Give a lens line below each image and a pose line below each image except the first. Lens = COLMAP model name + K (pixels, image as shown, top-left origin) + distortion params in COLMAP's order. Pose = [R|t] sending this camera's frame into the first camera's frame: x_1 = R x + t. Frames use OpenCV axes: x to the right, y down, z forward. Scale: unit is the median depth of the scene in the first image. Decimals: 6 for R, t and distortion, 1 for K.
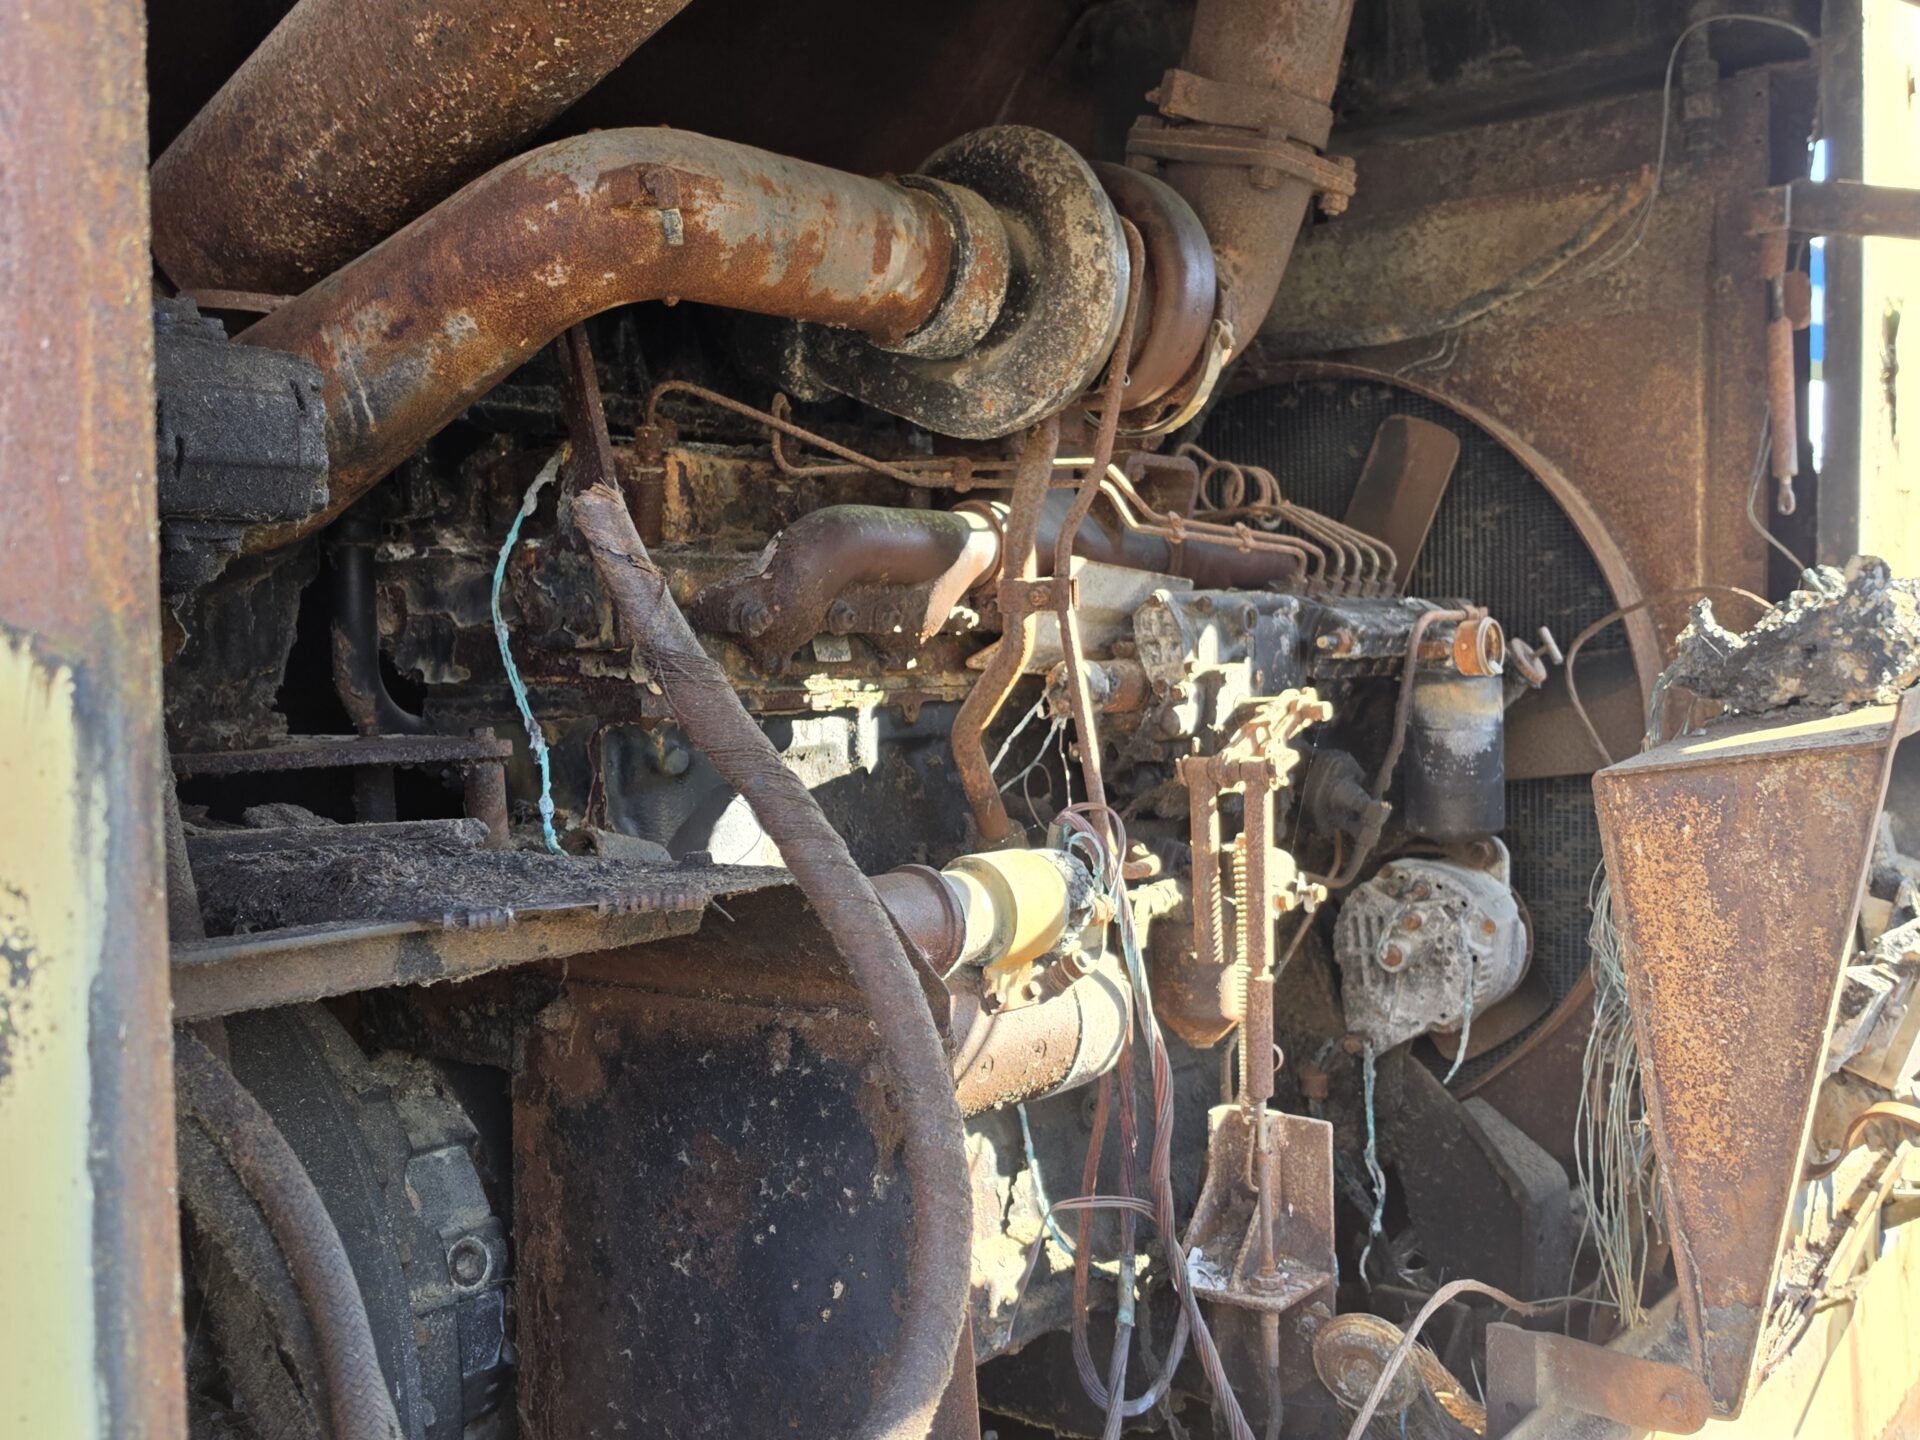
lens RADIAL K [[1767.7, 0, 957.1], [0, 1767.7, 734.4], [0, 0, 1]] dist [0.076816, 0.000000]
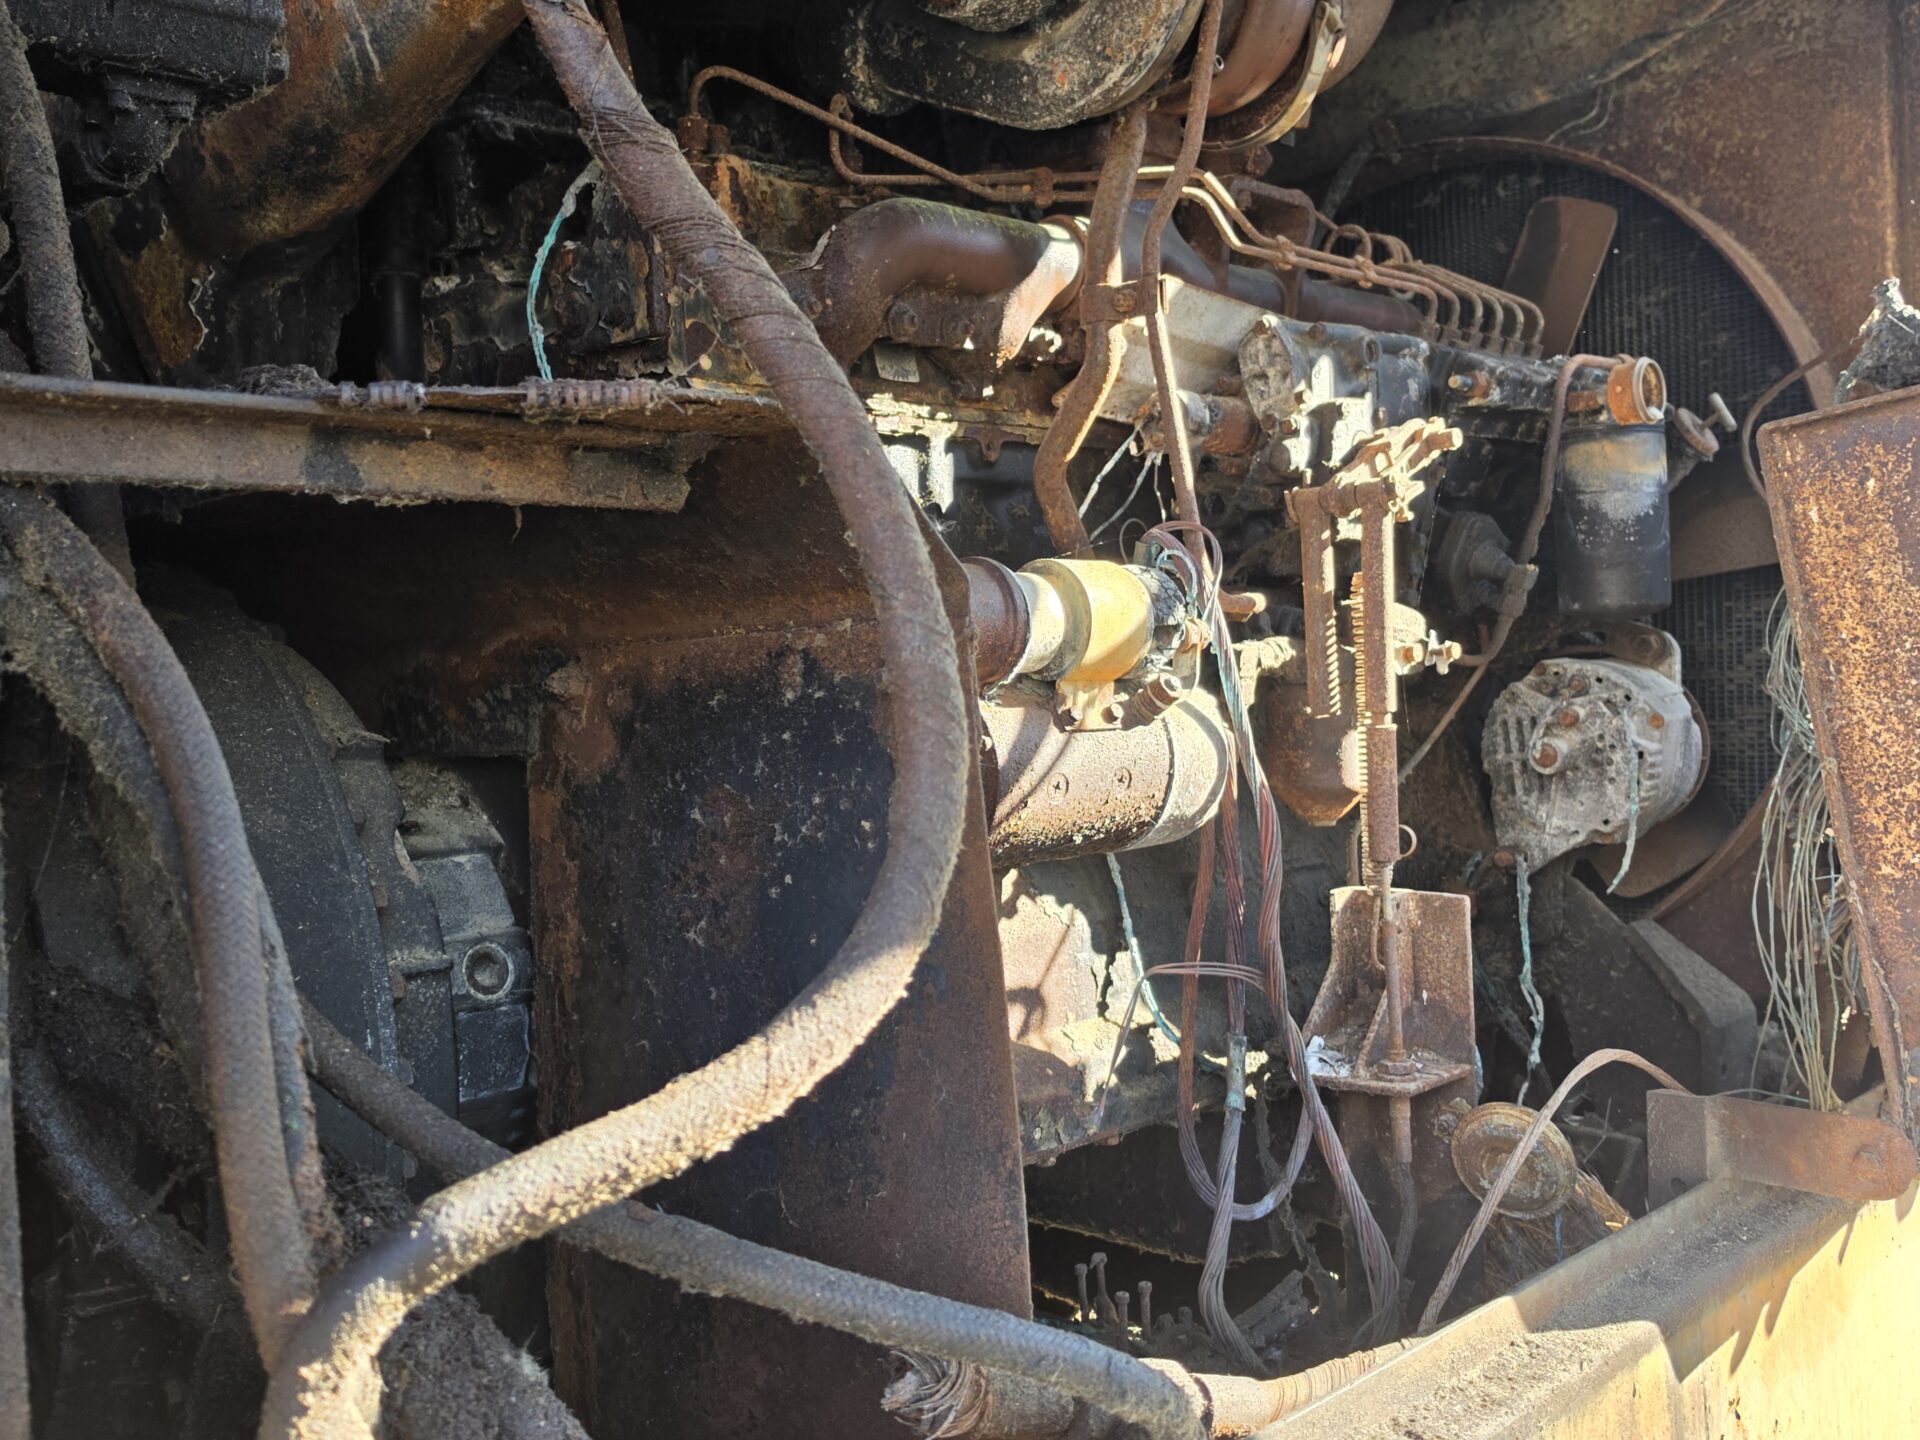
lens RADIAL K [[1767.7, 0, 968.1], [0, 1767.7, 700.9], [0, 0, 1]] dist [0.076816, 0.000000]
pose [[0.995414, -0.016675, -0.094201, 0.048007], [0.014401, 0.999590, -0.024765, 0.144628], [0.094575, 0.023294, 0.995245, 0.087344]]
